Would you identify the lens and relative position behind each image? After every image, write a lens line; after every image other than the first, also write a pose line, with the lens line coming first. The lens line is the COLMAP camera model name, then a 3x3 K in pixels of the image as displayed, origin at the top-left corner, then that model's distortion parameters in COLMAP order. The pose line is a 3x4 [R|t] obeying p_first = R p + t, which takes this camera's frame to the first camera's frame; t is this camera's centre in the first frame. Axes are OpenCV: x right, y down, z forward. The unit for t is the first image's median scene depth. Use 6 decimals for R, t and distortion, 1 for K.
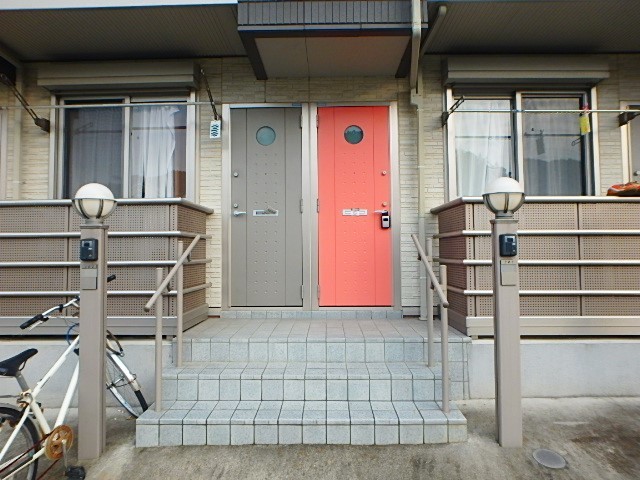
lens RADIAL K [[399.1, 0, 319.3], [0, 399.1, 237.6], [0, 0, 1]] dist [-0.008485, 0.002453]
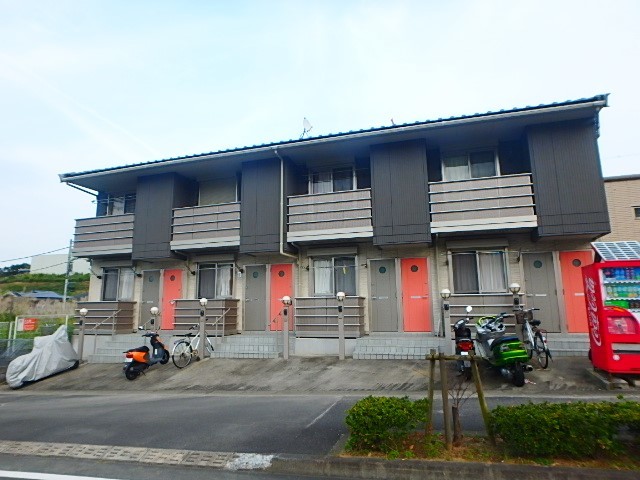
lens RADIAL K [[399.1, 0, 323.7], [0, 399.1, 236.8], [0, 0, 1]] dist [-0.008485, 0.002453]
pose [[0.962955, -0.052406, -0.264520, 1.260367], [0.014836, 0.989744, -0.142077, -0.101902], [0.269253, 0.132889, 0.953857, -1.936808]]
